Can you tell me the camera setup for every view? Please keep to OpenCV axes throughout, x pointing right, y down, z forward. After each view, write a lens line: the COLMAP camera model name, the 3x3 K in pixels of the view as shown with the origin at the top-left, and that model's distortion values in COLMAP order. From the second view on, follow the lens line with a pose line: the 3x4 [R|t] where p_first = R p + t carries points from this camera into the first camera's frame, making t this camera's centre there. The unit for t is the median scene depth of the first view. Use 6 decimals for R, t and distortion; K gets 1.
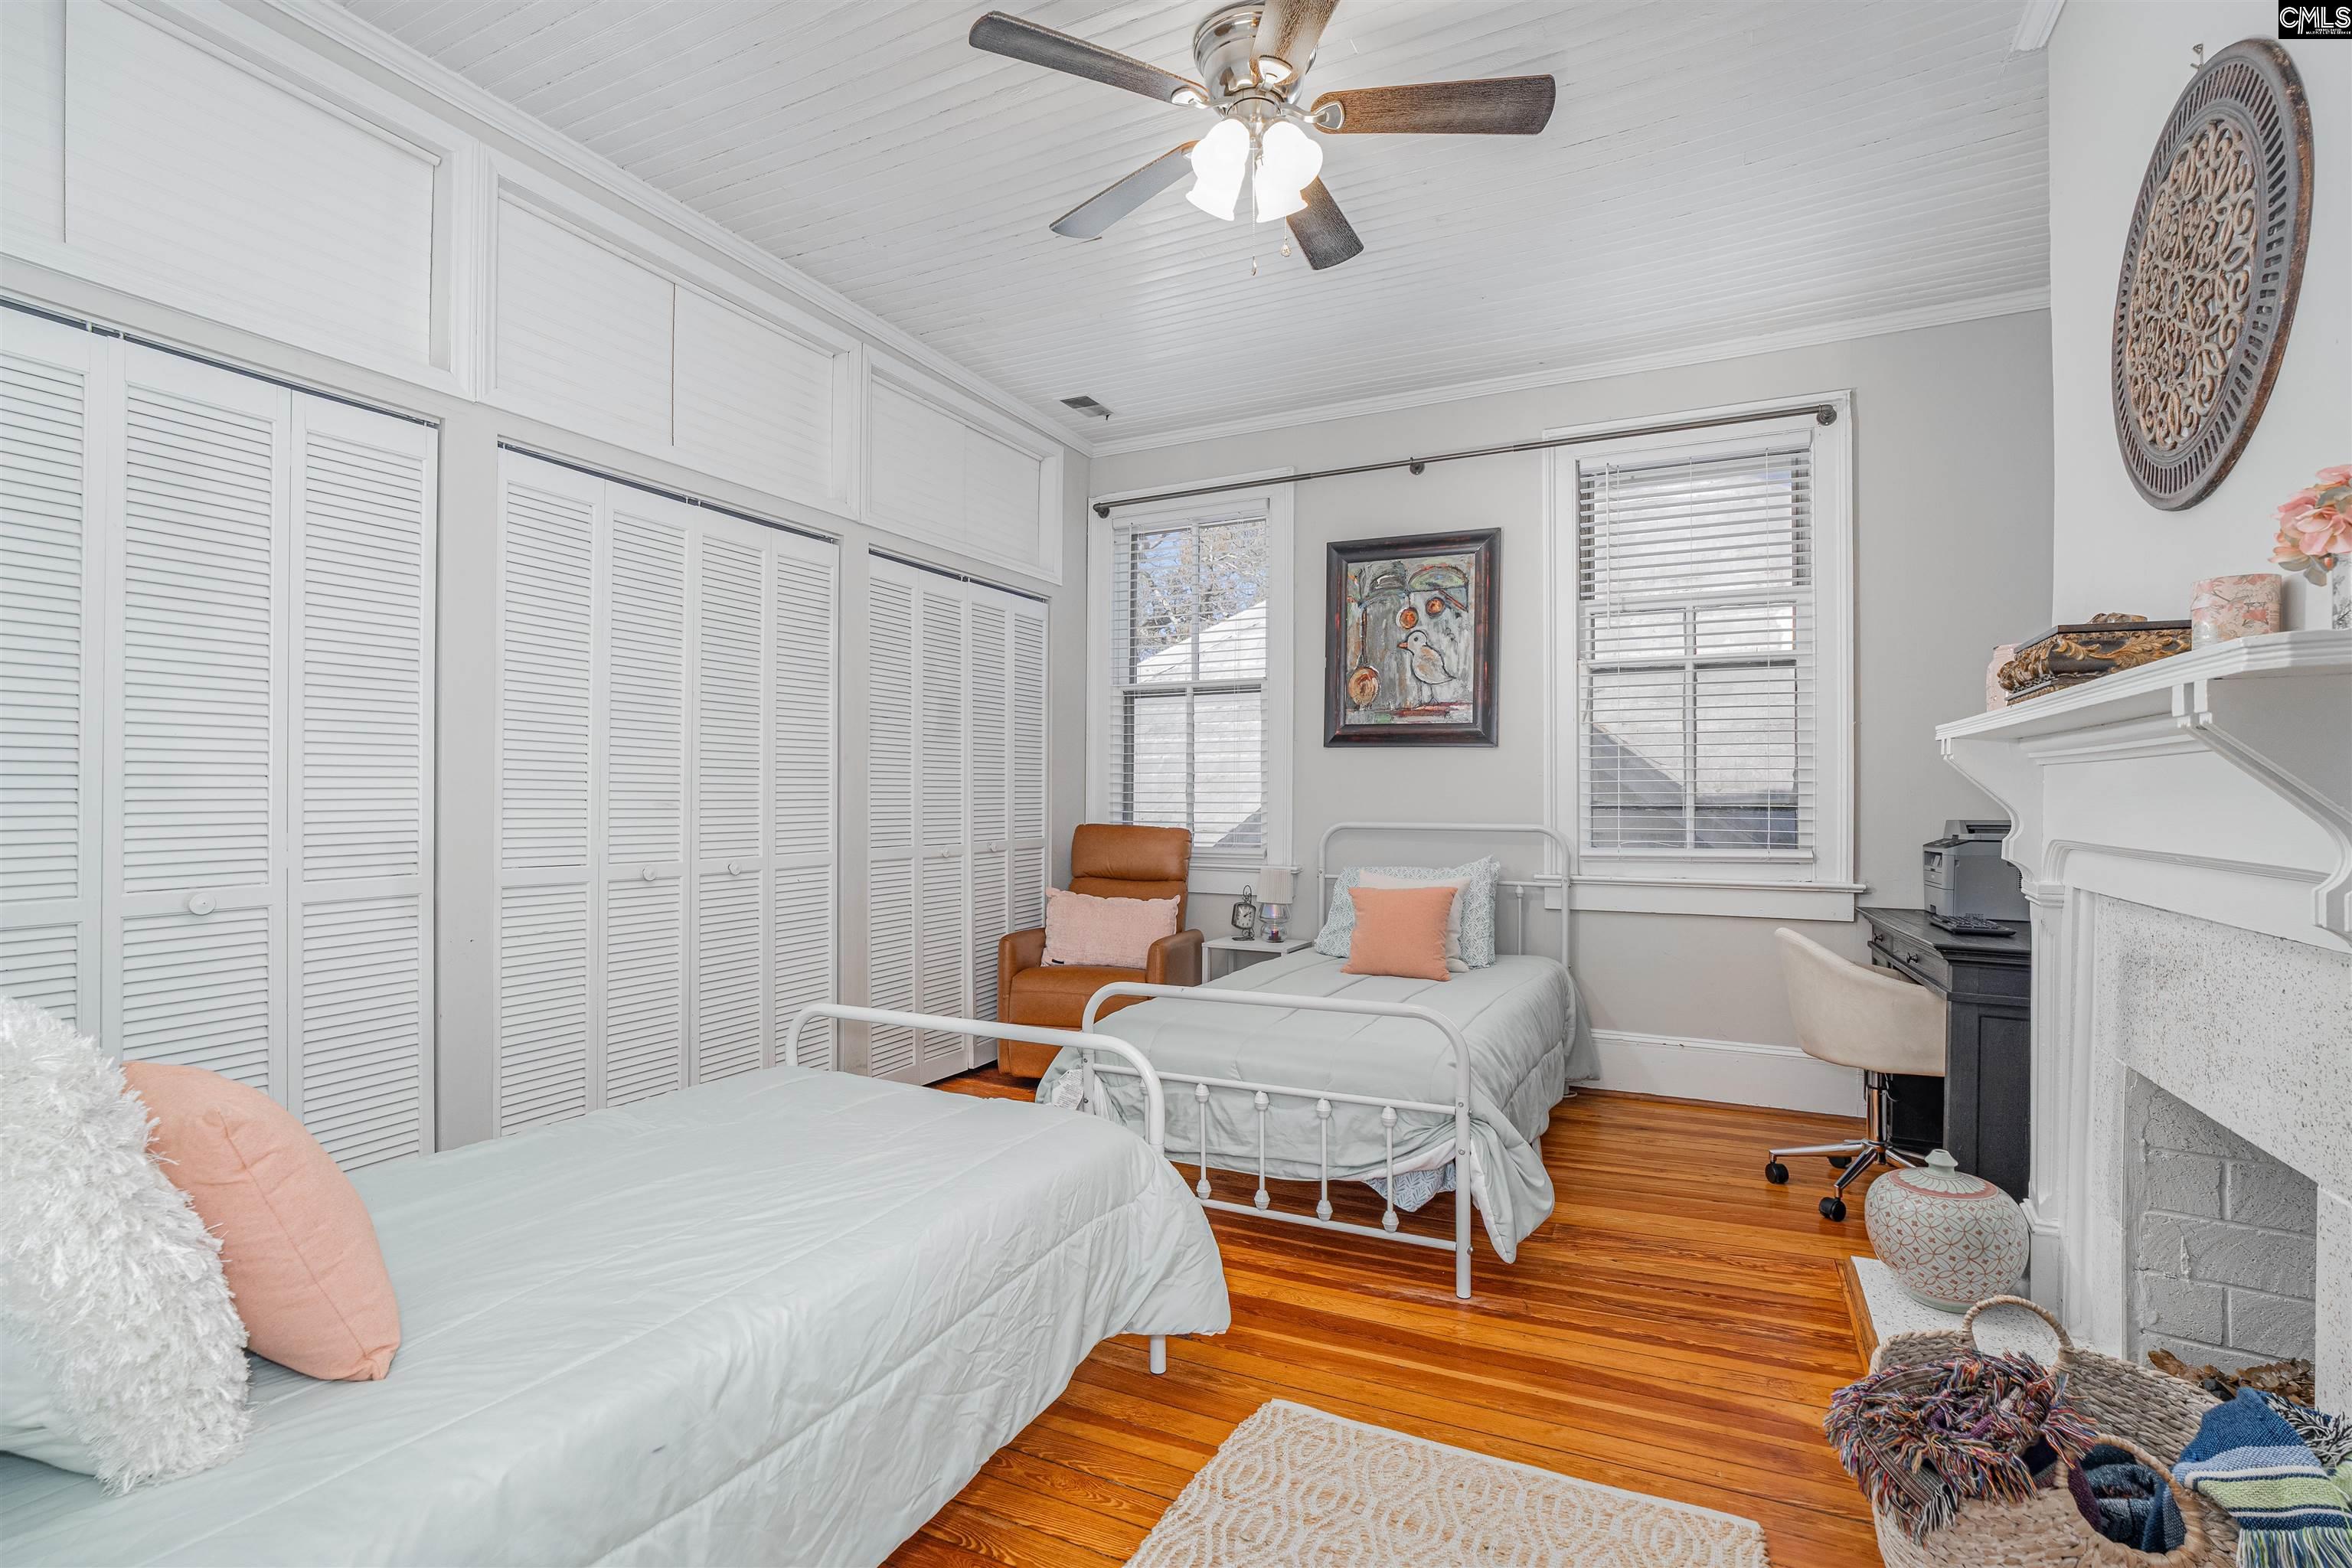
lens RADIAL K [[1122.3, 0, 1185.4], [0, 1122.3, 785.6], [0, 0, 1]] dist [-0.005396, 0.000501]
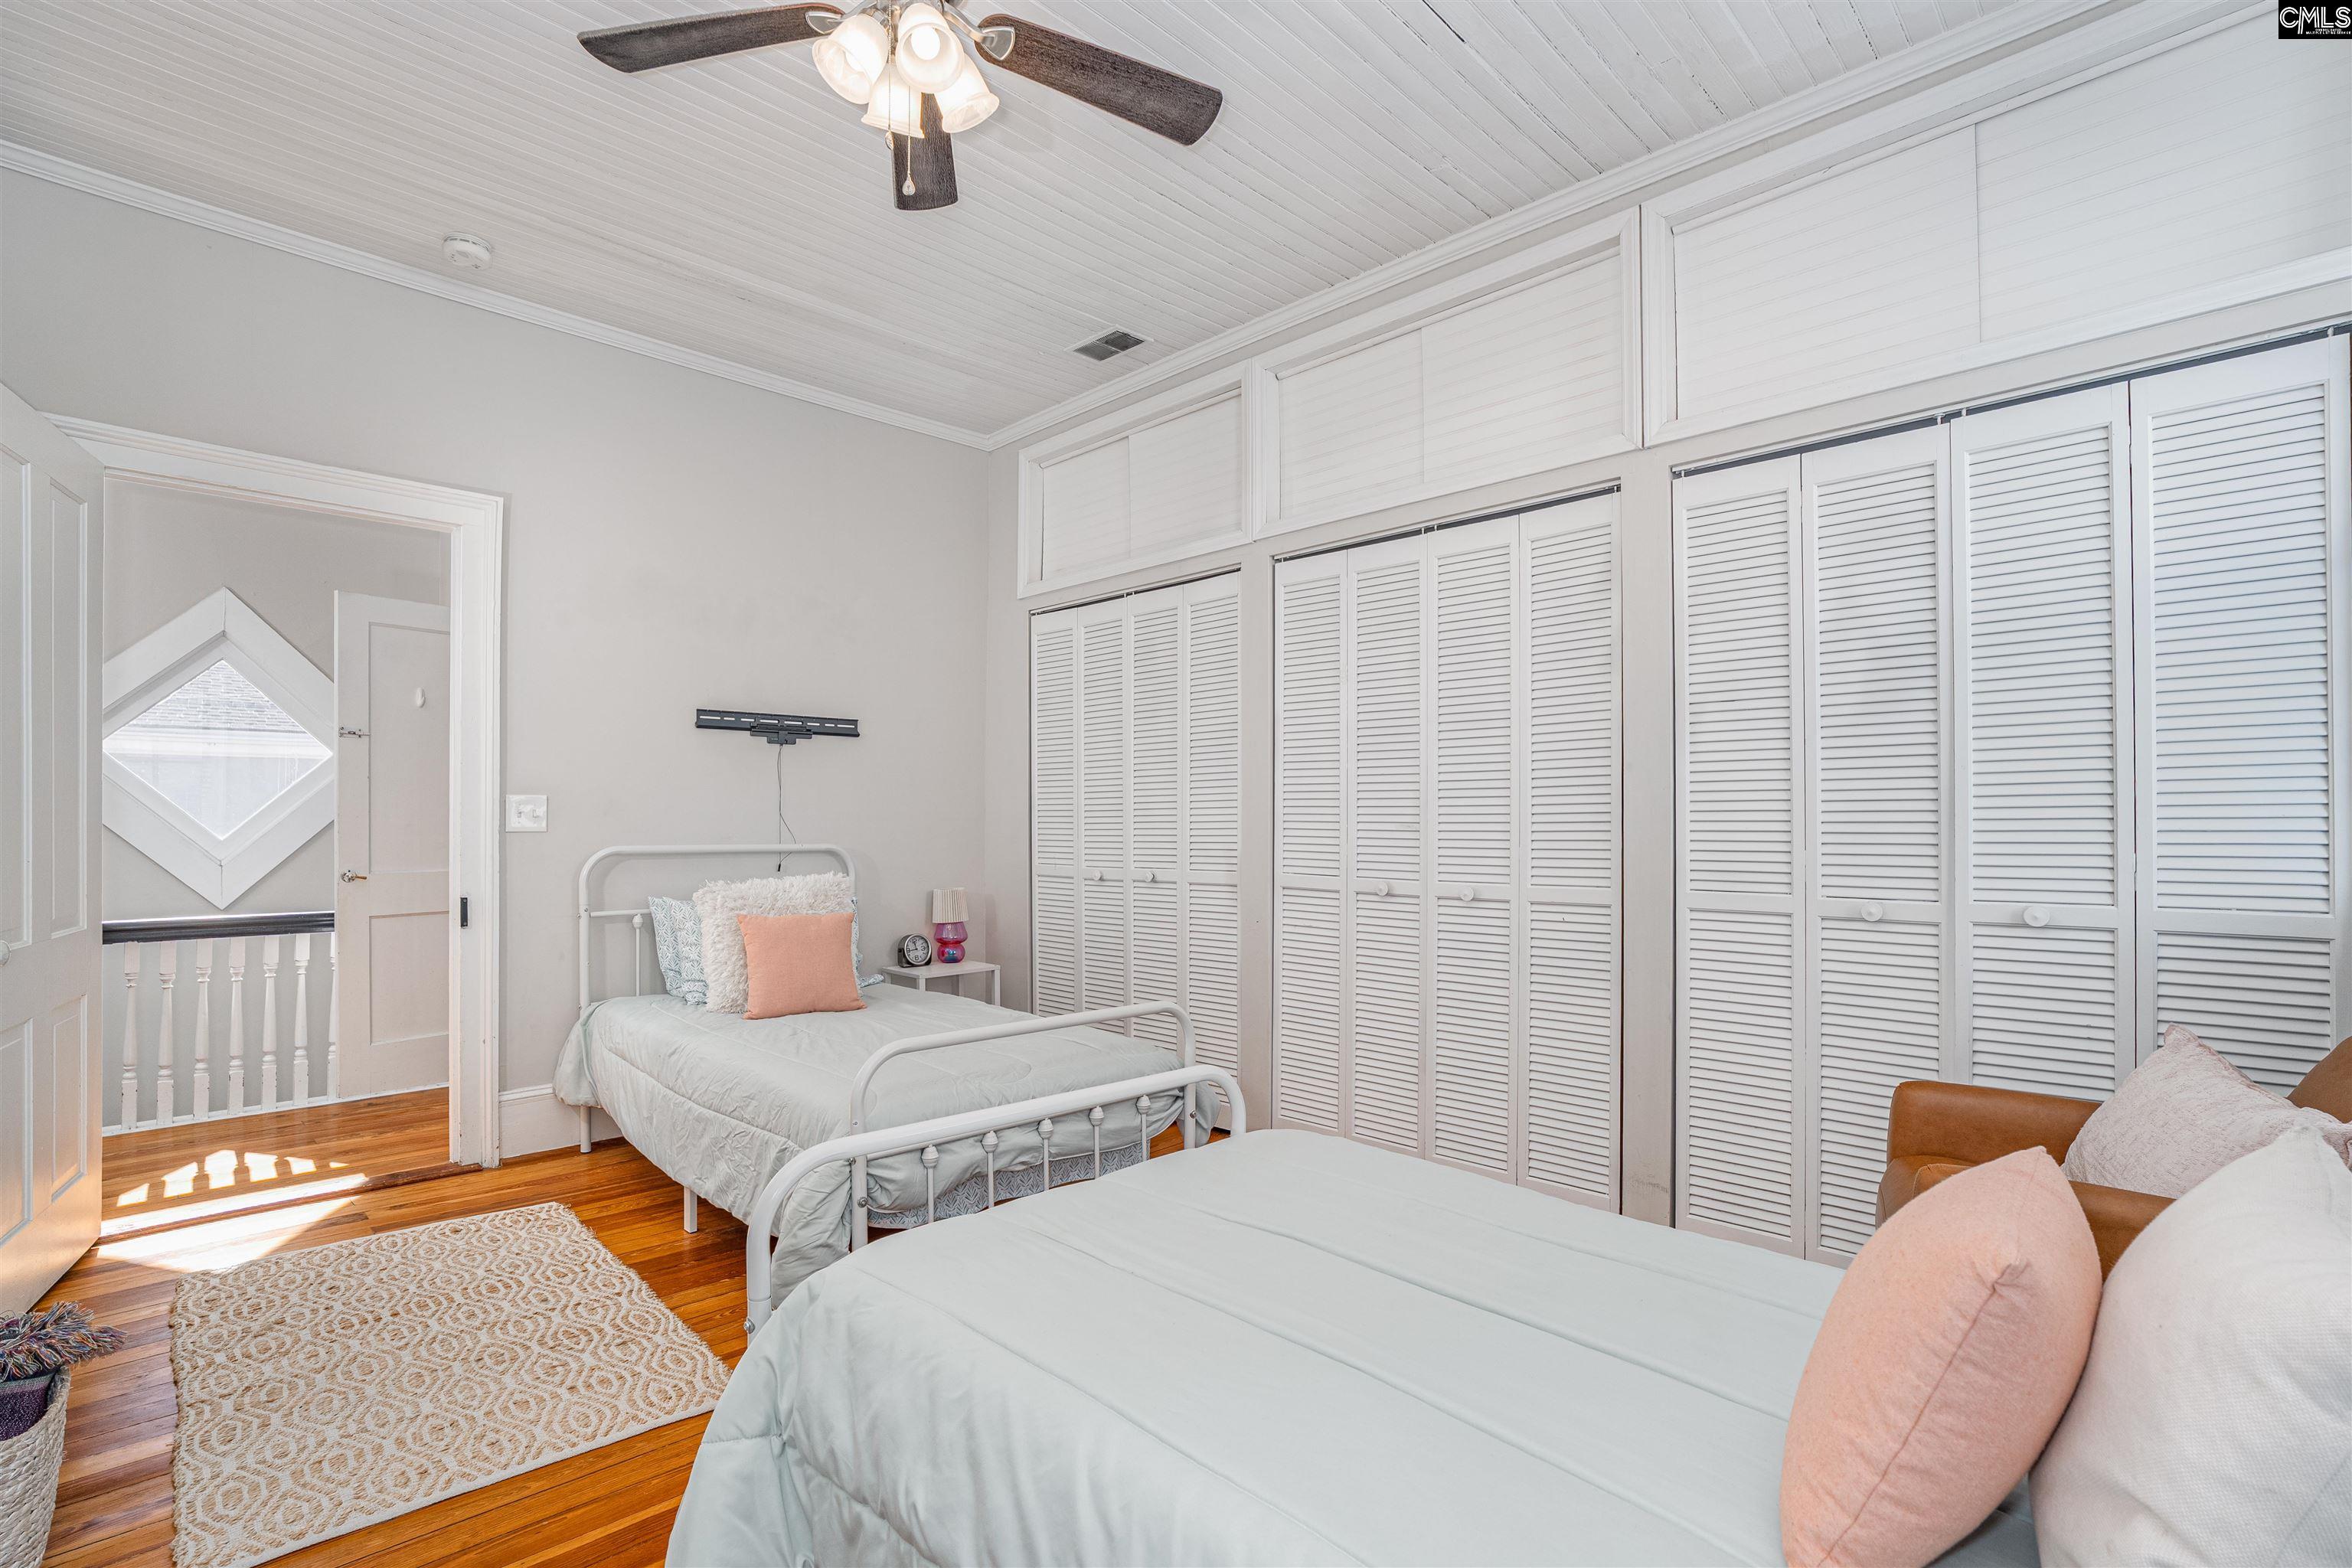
lens RADIAL K [[1122.3, 0, 1182.7], [0, 1122.3, 806.1], [0, 0, 1]] dist [-0.005396, 0.000501]
pose [[-0.354223, -0.021134, -0.934922, 0.574735], [-0.005137, 0.999773, -0.020654, 0.017816], [0.935147, -0.002513, -0.354251, 1.137722]]
